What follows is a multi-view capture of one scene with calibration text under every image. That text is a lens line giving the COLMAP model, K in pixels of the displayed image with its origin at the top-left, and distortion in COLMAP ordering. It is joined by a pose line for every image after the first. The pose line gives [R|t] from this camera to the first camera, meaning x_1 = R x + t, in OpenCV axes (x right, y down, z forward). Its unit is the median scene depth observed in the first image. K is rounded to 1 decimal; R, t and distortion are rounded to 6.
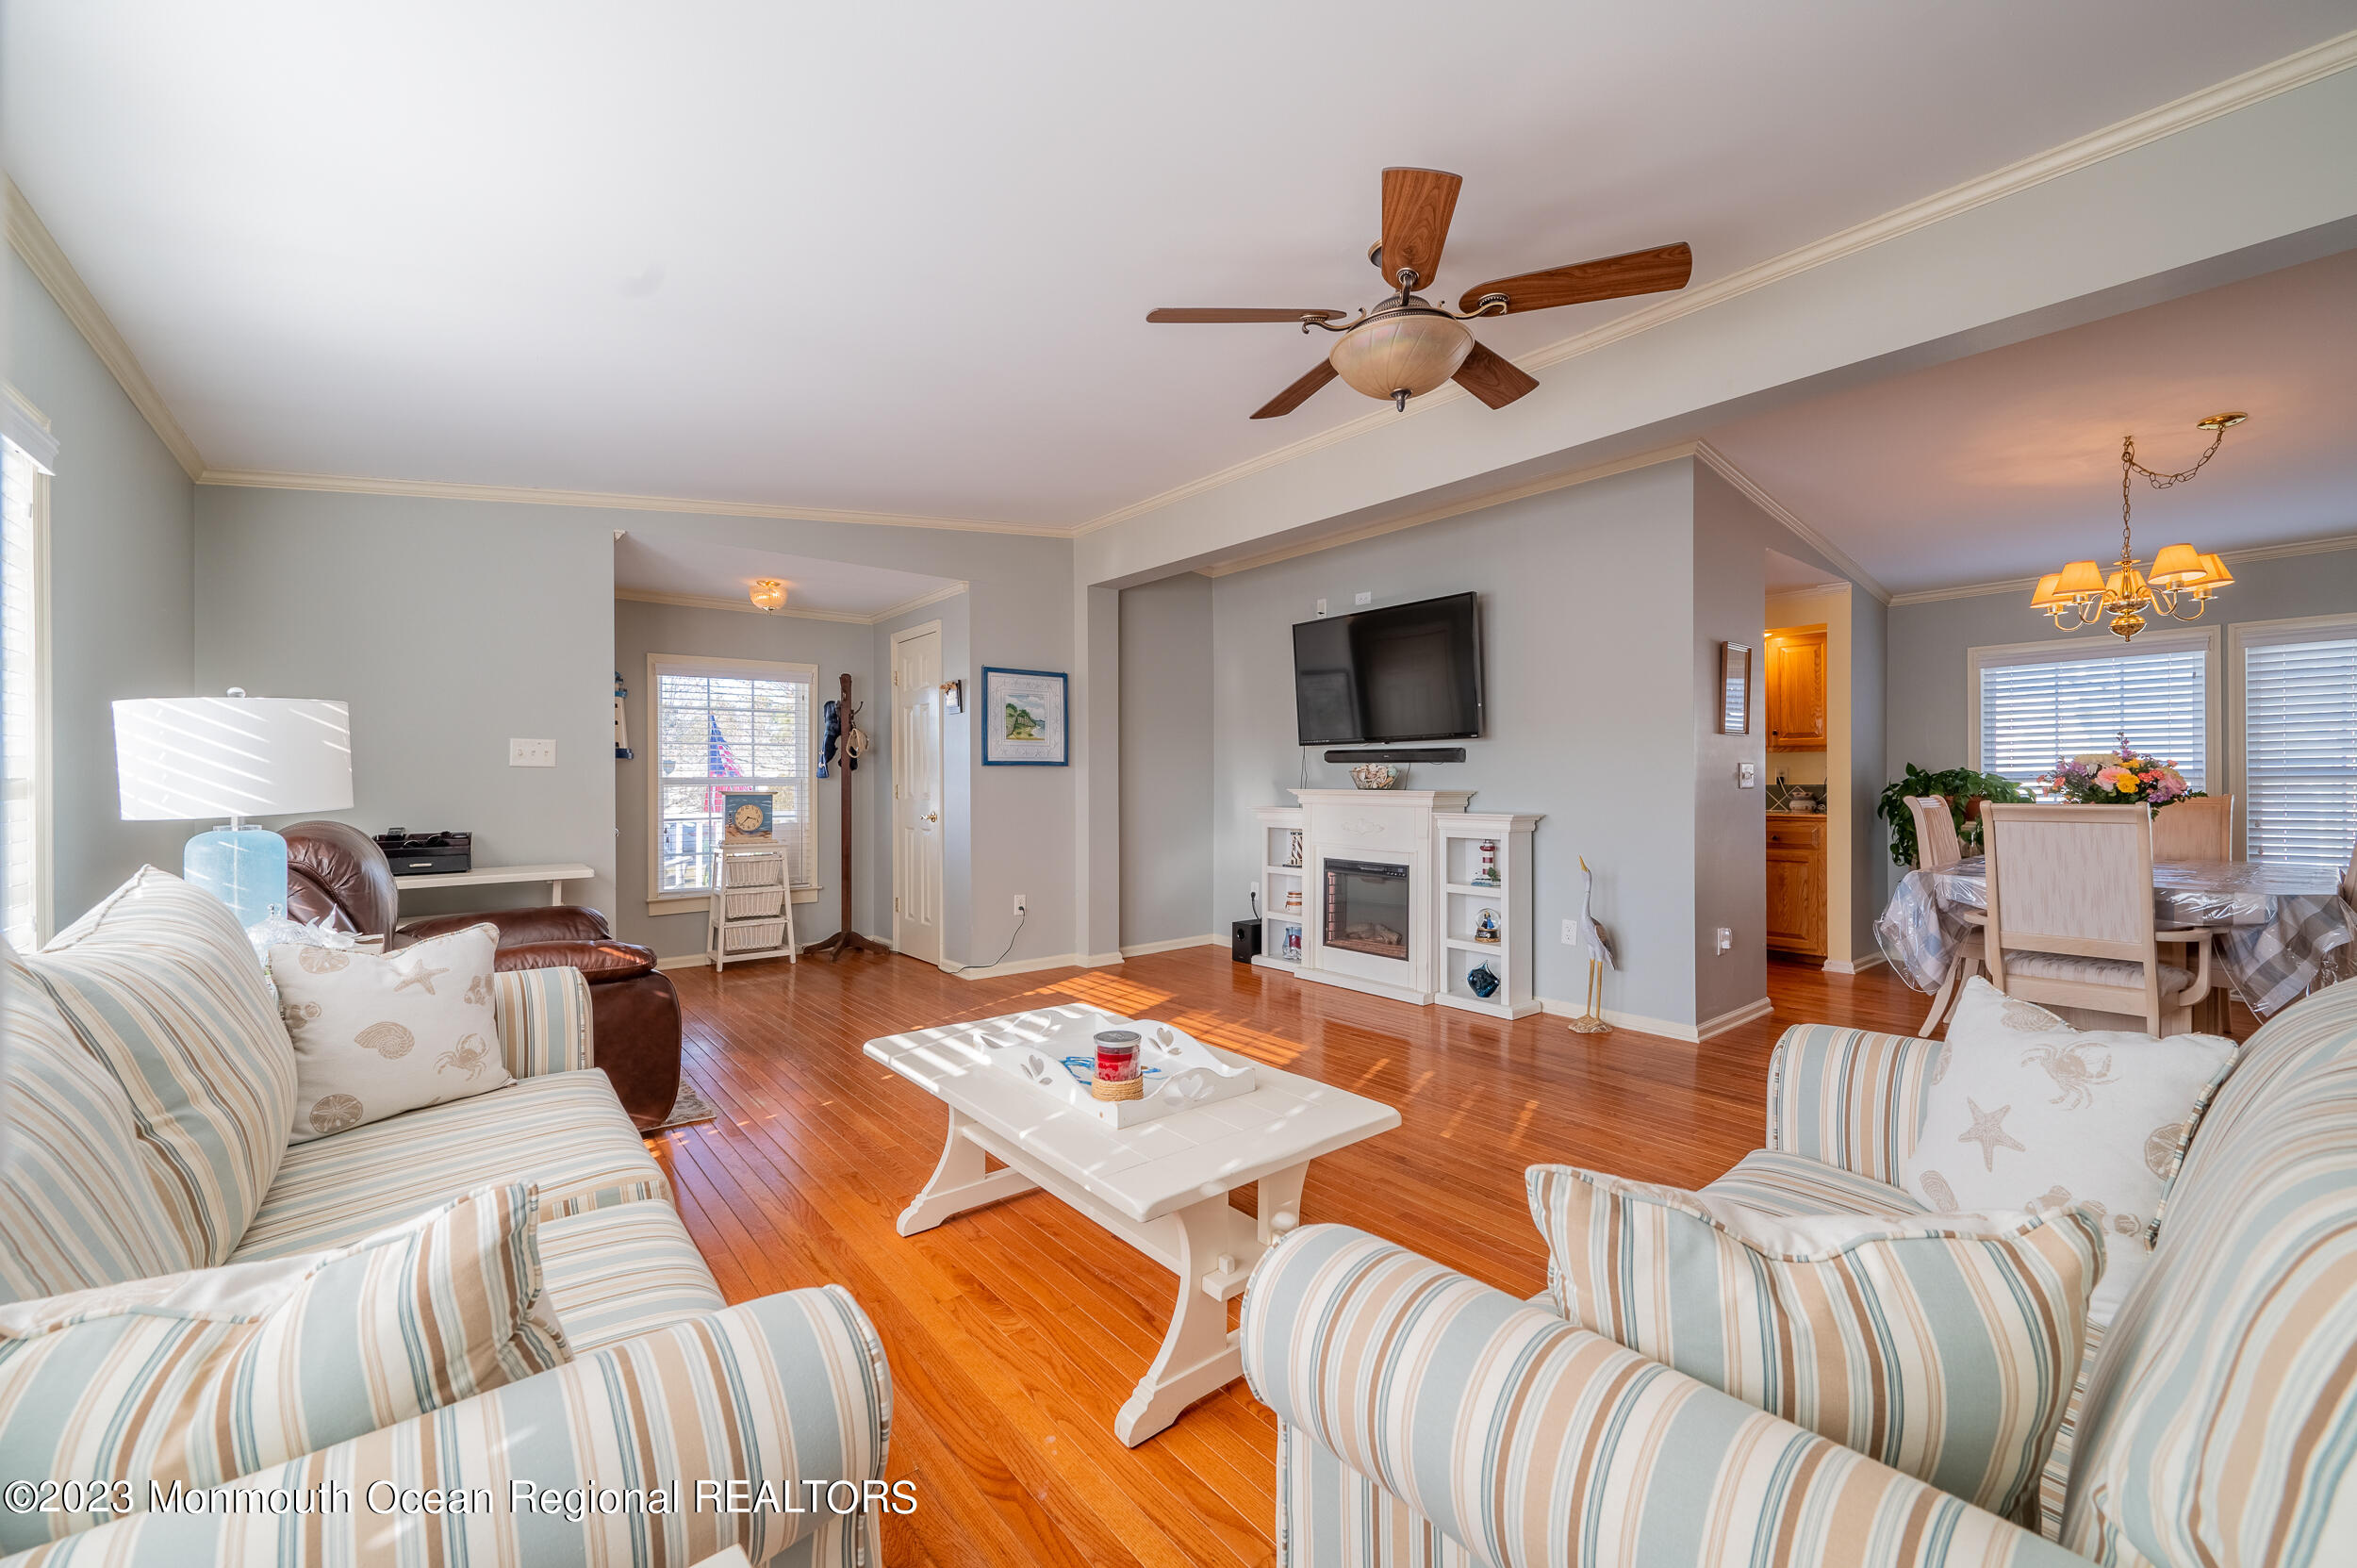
lens RADIAL K [[931.5, 0, 1184.1], [0, 931.5, 792.8], [0, 0, 1]] dist [-0.002950, 0.000290]
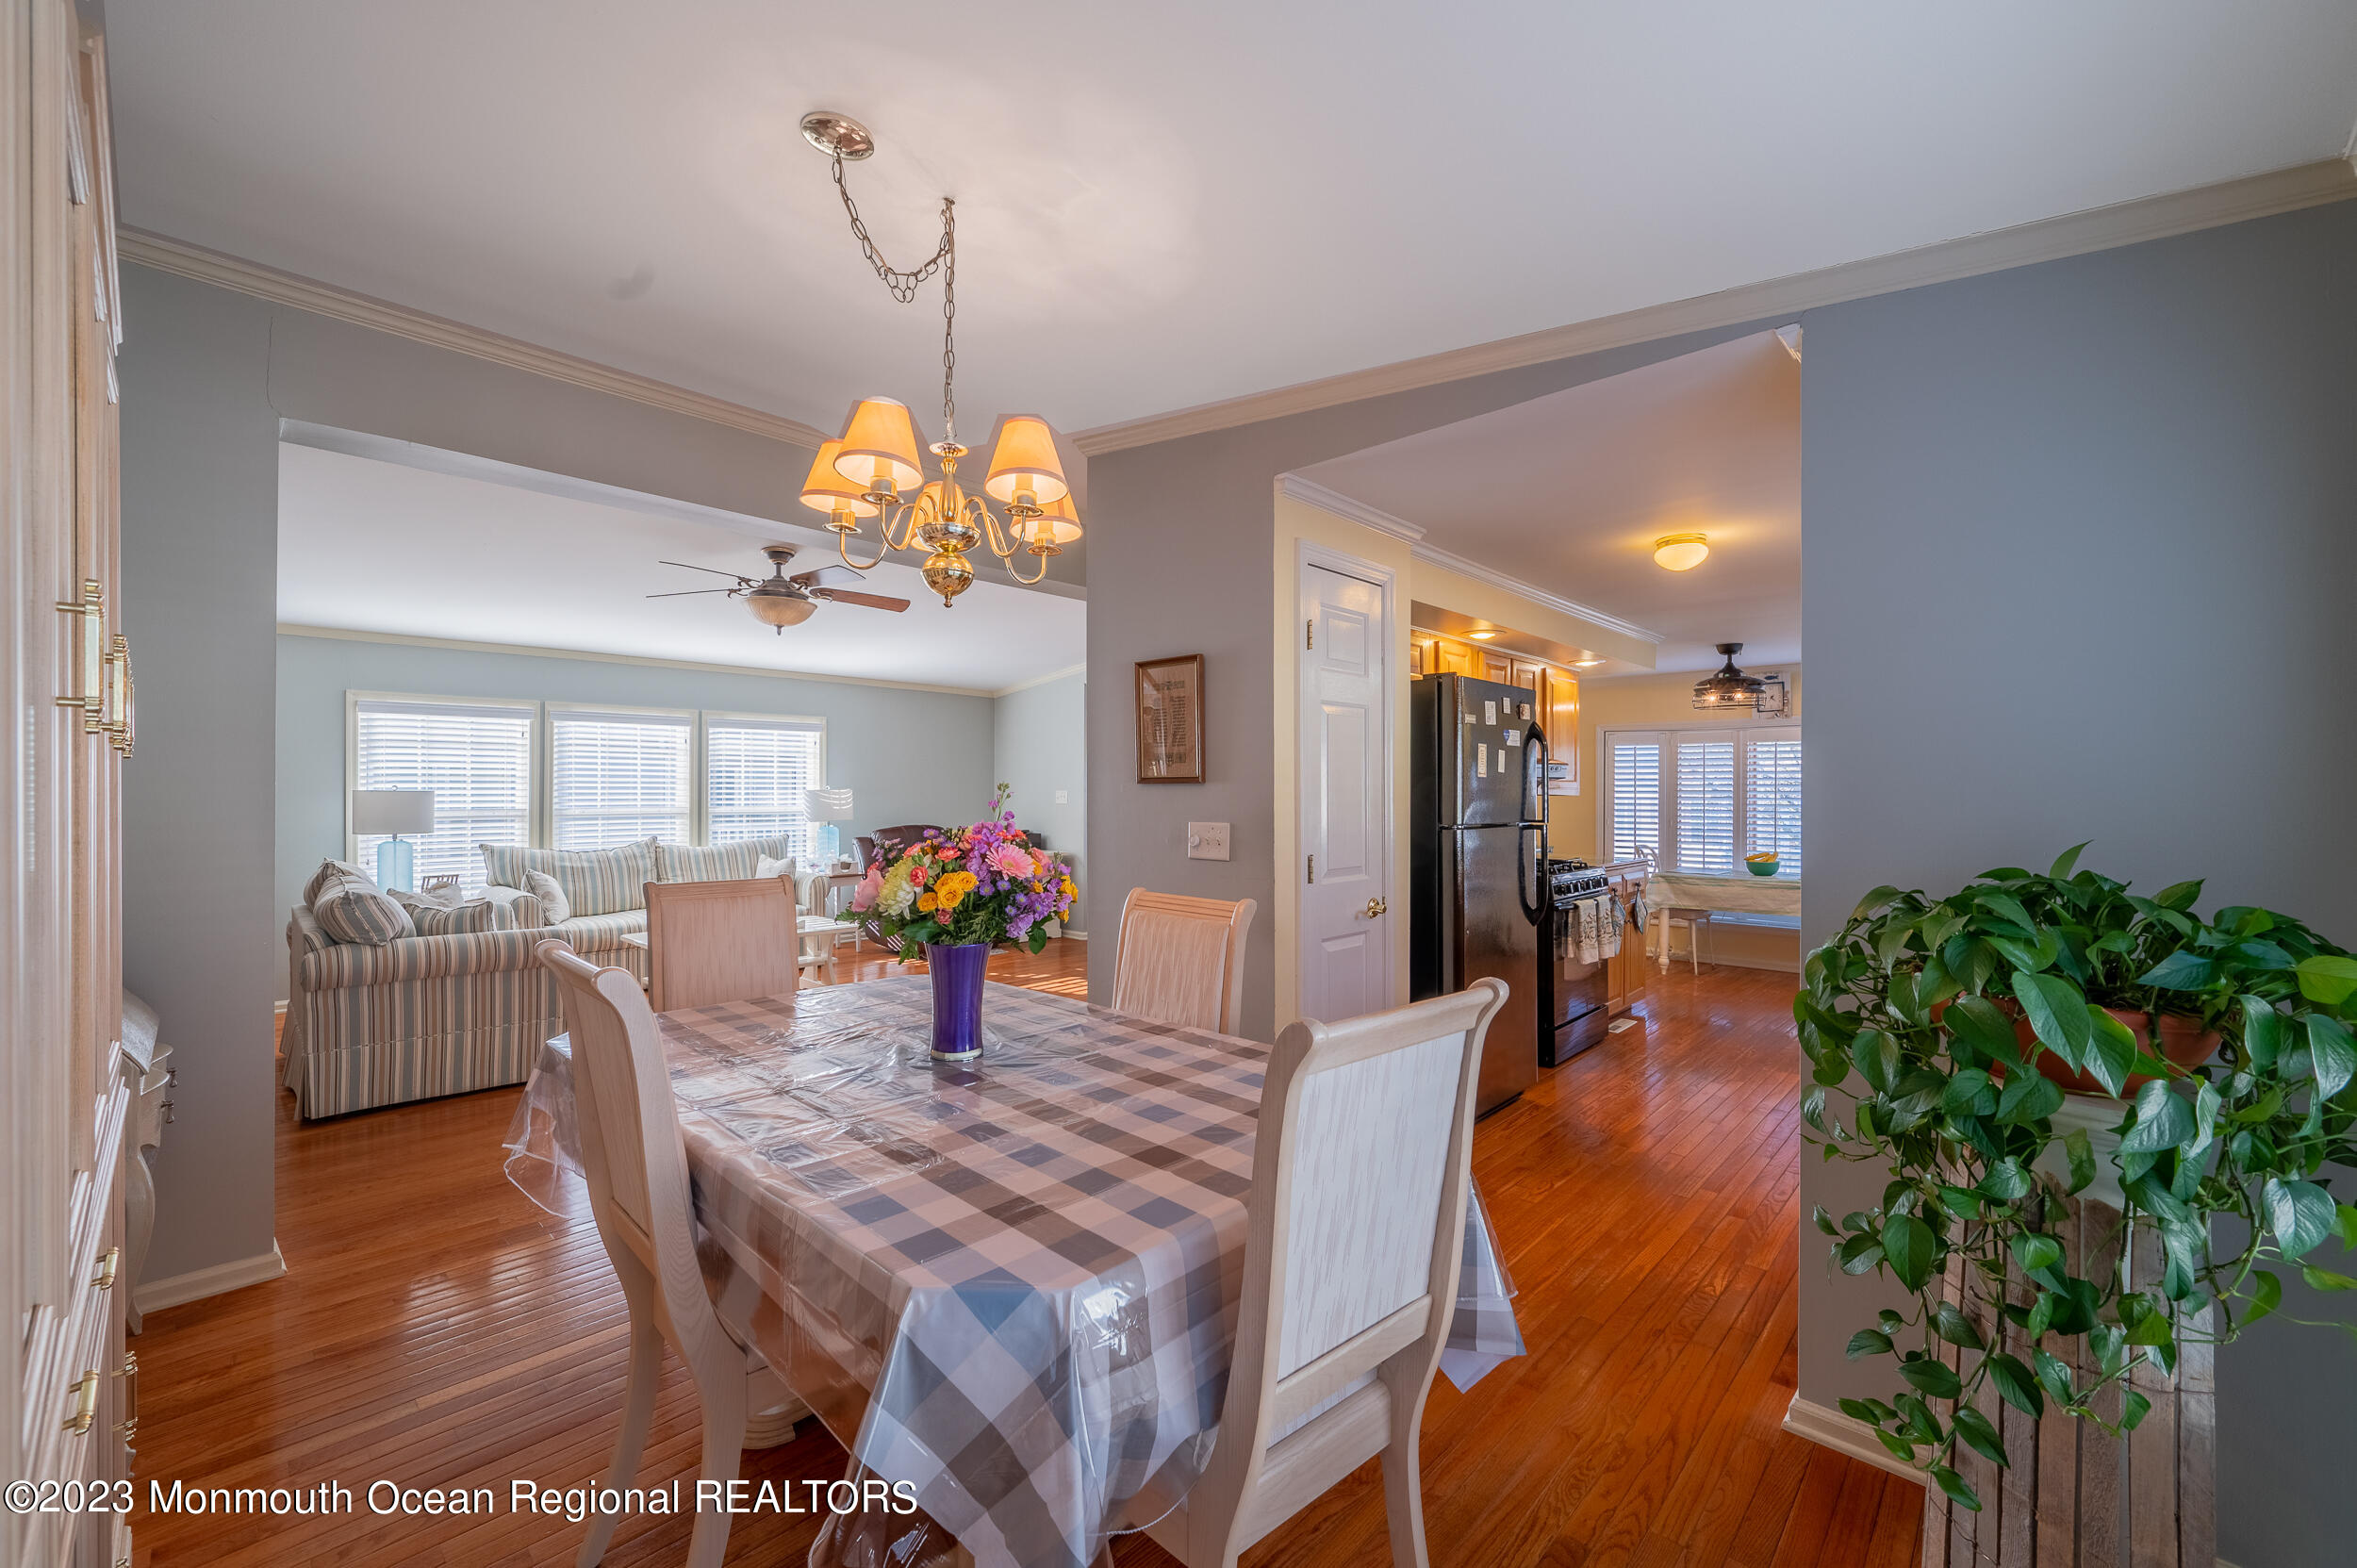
lens RADIAL K [[931.5, 0, 1135.6], [0, 931.5, 791.7], [0, 0, 1]] dist [-0.002950, 0.000290]
pose [[0.103497, 0.002372, -0.994627, 1.036544], [-0.017025, 0.999855, 0.000613, -0.043901], [0.994484, 0.016870, 0.103522, 0.712449]]
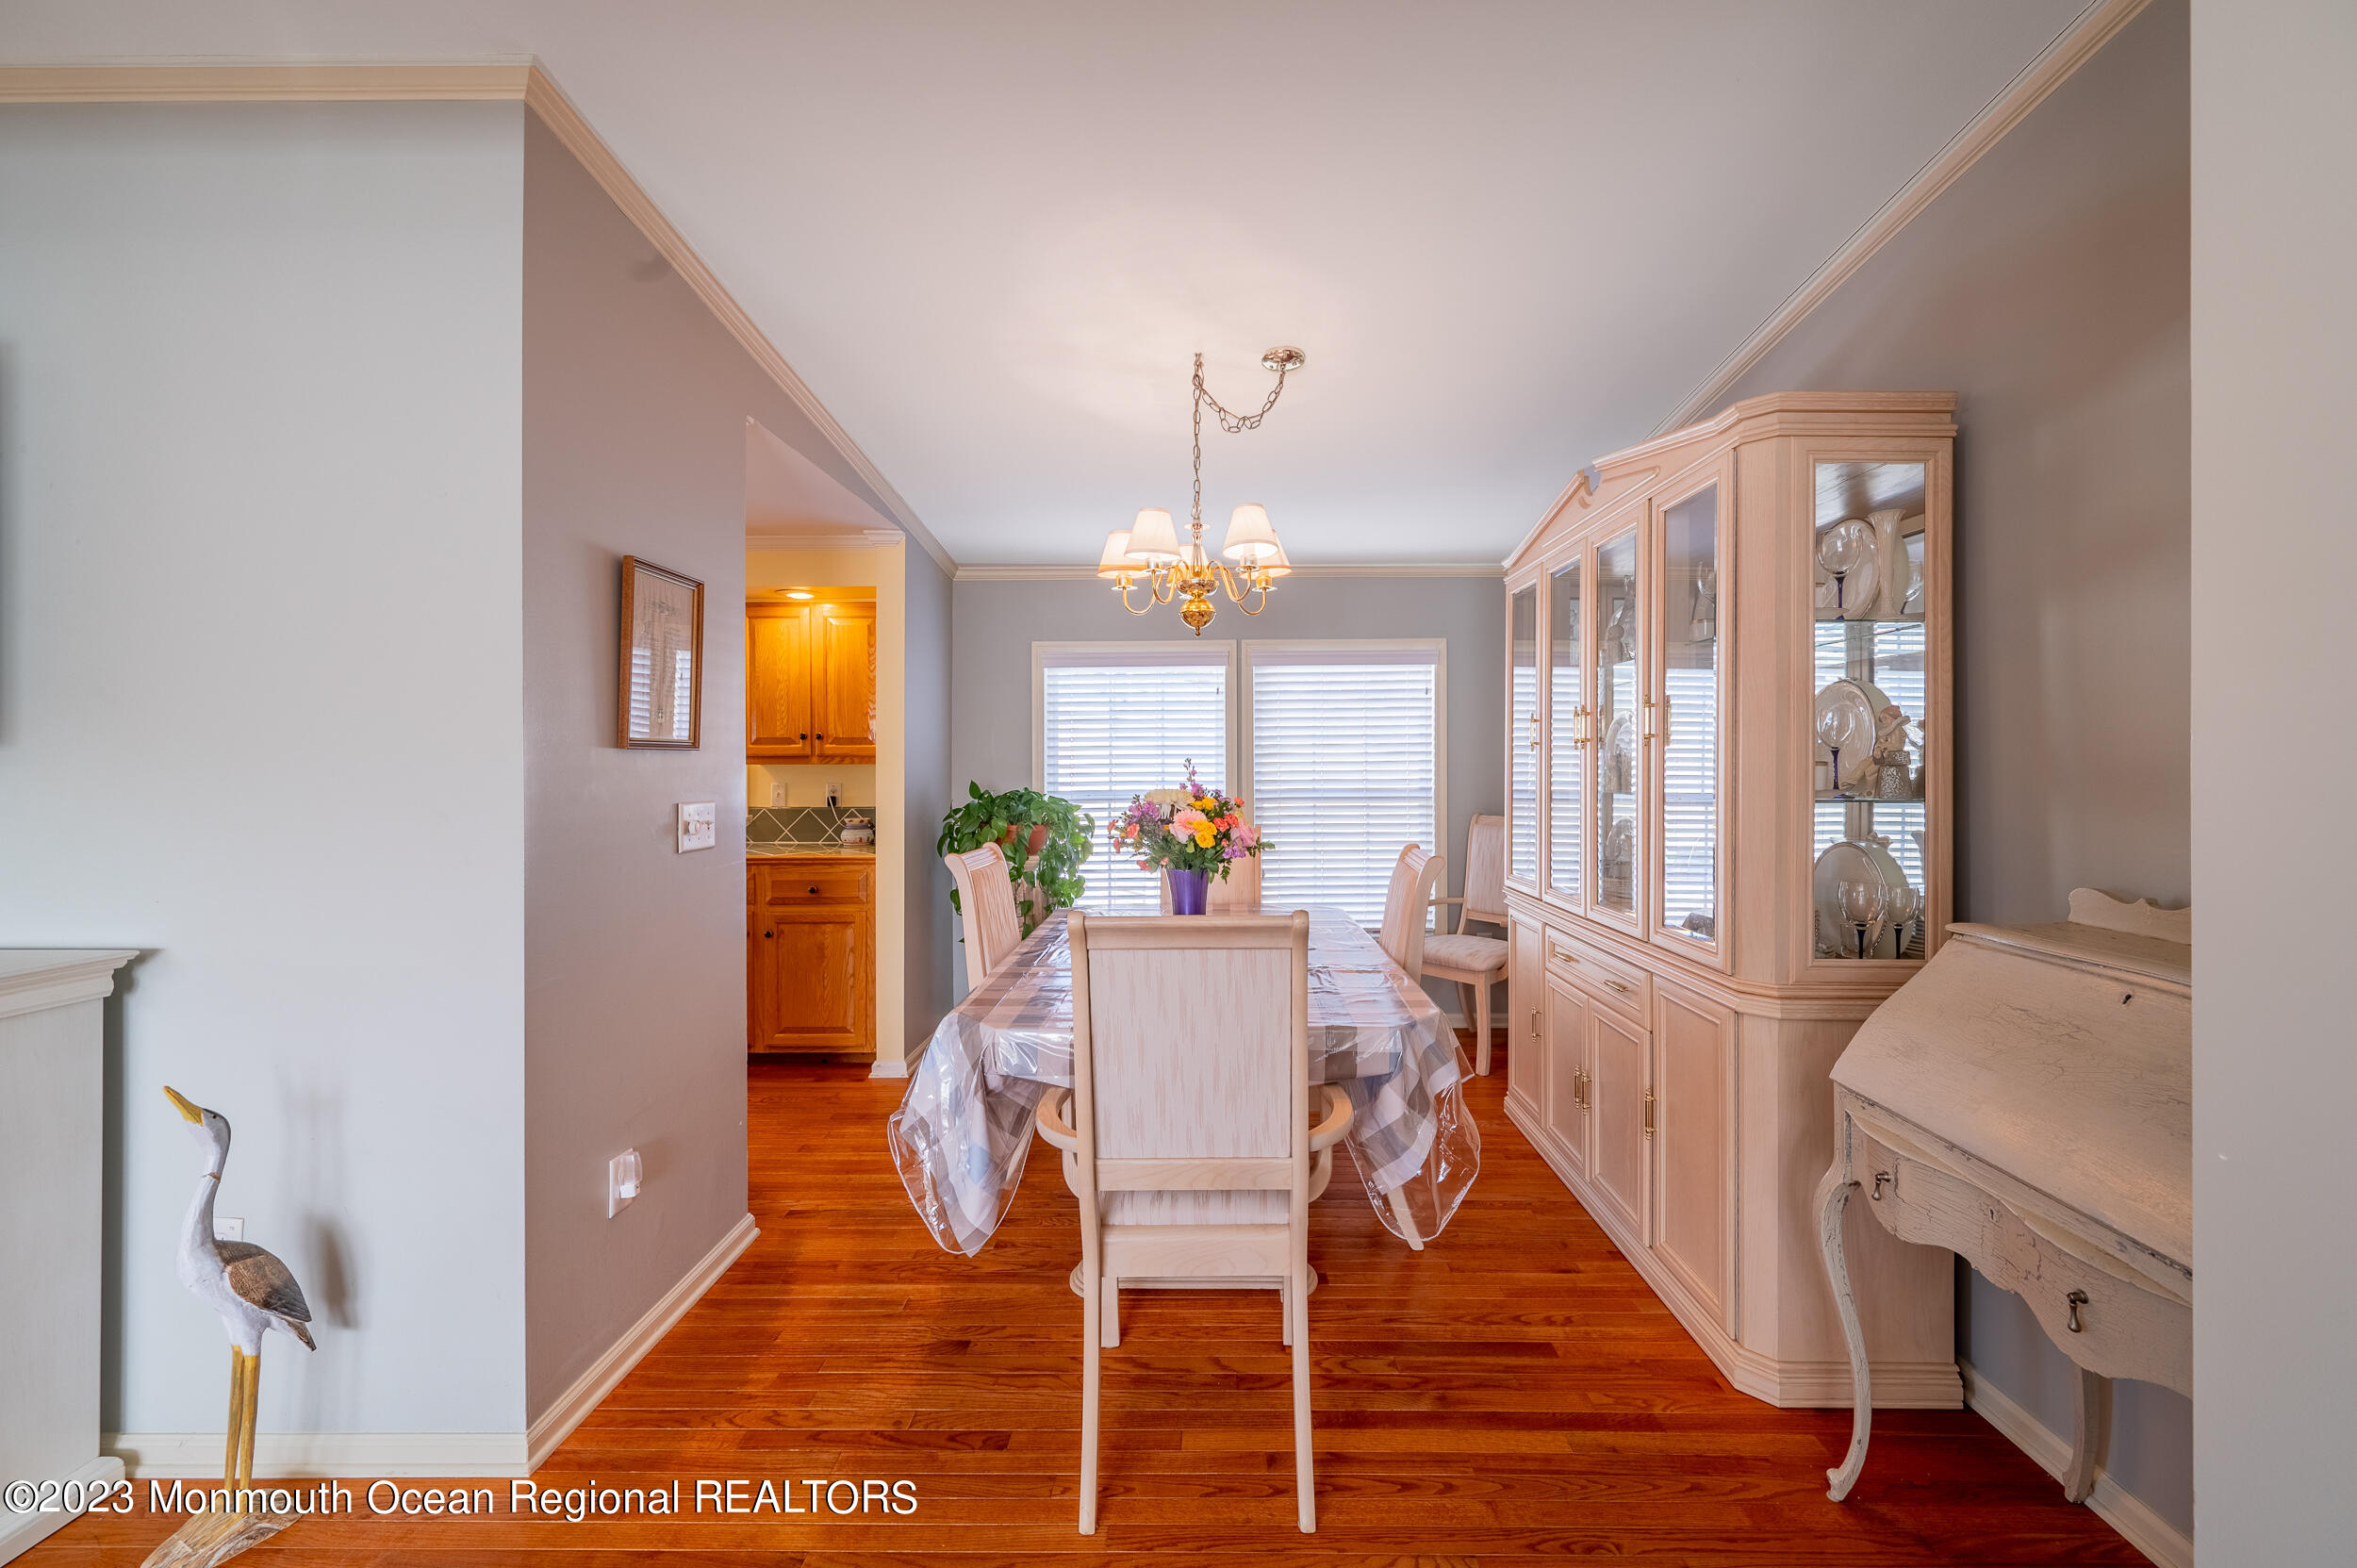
lens RADIAL K [[931.5, 0, 1192.8], [0, 931.5, 768.5], [0, 0, 1]] dist [-0.002950, 0.000290]
pose [[0.646068, 0.001101, 0.763279, 0.309149], [0.008322, 0.999929, -0.008487, -0.035346], [-0.763235, 0.011836, 0.646013, 0.361701]]
